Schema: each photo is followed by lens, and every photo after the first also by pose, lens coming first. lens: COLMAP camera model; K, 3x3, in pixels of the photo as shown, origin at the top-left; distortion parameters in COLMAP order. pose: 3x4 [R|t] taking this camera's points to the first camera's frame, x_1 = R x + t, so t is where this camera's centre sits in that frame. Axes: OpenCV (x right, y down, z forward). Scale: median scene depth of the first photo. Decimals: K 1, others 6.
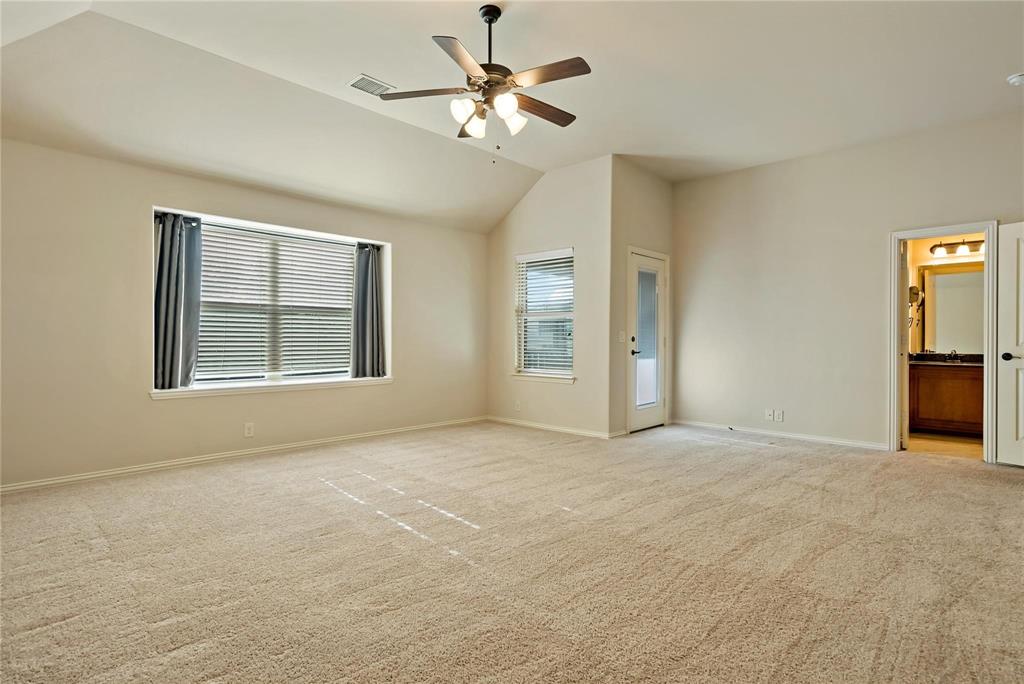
lens RADIAL K [[522.5, 0, 512.0], [0, 522.5, 342.0], [0, 0, 1]] dist [0.001935, 0.000105]
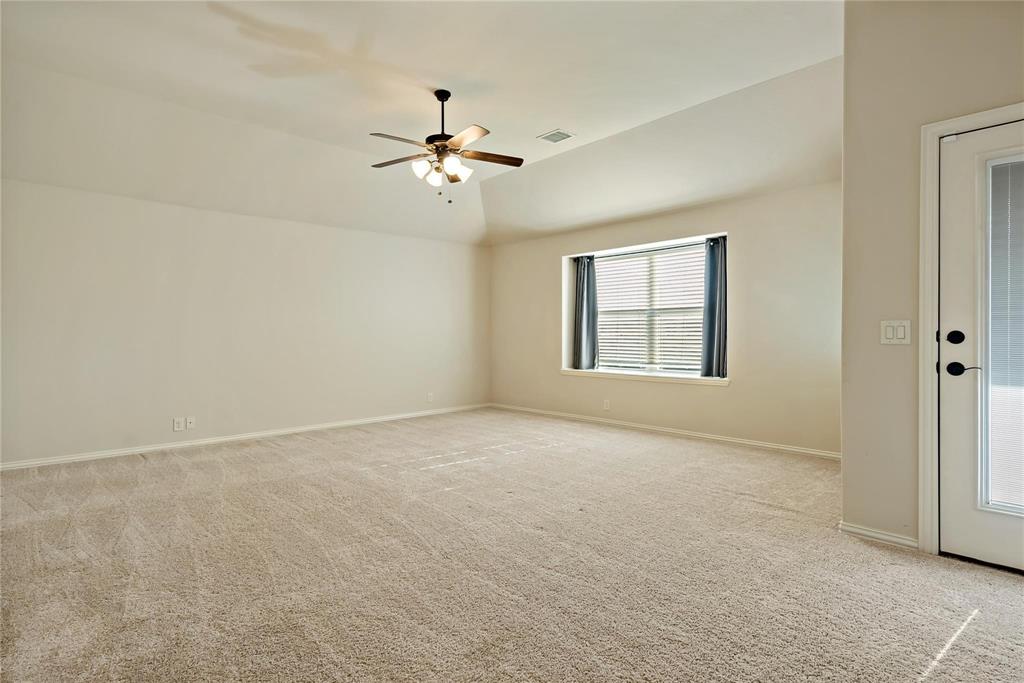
lens RADIAL K [[522.5, 0, 512.0], [0, 522.5, 341.5], [0, 0, 1]] dist [0.001935, 0.000105]
pose [[-0.059452, 0.007112, -0.998206, 0.748311], [-0.006621, 0.999950, 0.007519, -0.002758], [0.998209, 0.007056, -0.059402, 0.738245]]
